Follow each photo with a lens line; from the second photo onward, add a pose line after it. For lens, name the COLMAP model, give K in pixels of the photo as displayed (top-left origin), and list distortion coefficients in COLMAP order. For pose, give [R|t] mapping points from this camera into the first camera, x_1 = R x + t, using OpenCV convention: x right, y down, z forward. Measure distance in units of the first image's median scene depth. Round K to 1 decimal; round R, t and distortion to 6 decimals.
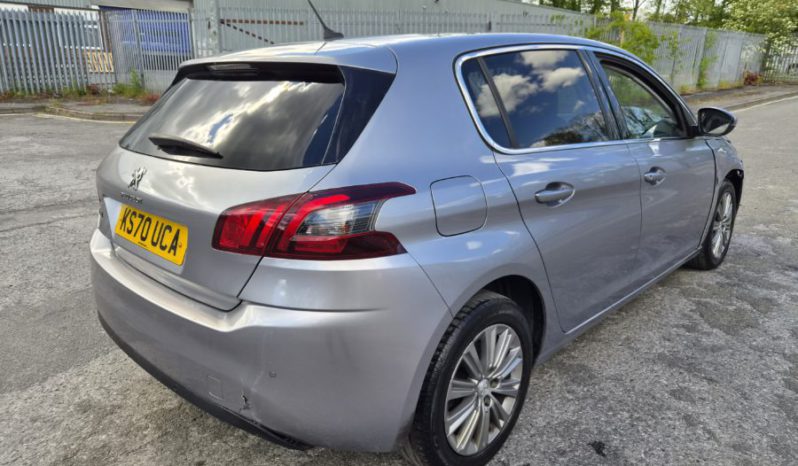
lens RADIAL K [[549.4, 0, 395.0], [0, 549.4, 251.1], [0, 0, 1]] dist [0.063390, -0.053960]
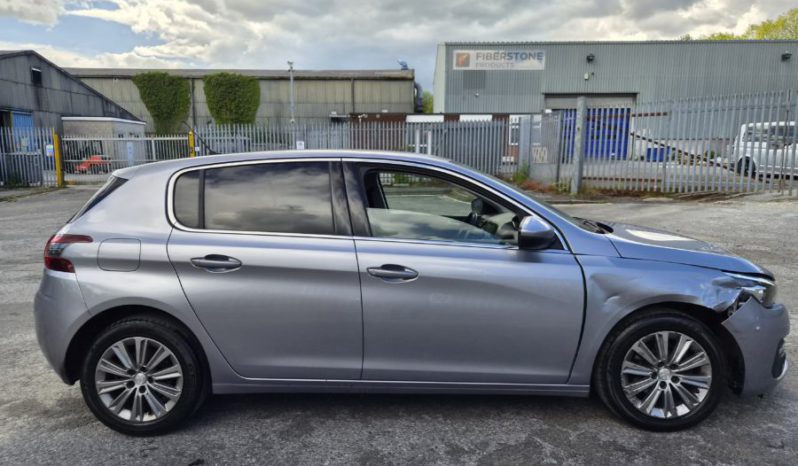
lens RADIAL K [[549.4, 0, 395.0], [0, 549.4, 251.1], [0, 0, 1]] dist [0.063390, -0.053960]
pose [[0.661050, 0.115449, -0.741407, 0.993639], [-0.223584, 0.973514, -0.047760, -0.102546], [0.716256, 0.197339, 0.669354, 0.239853]]
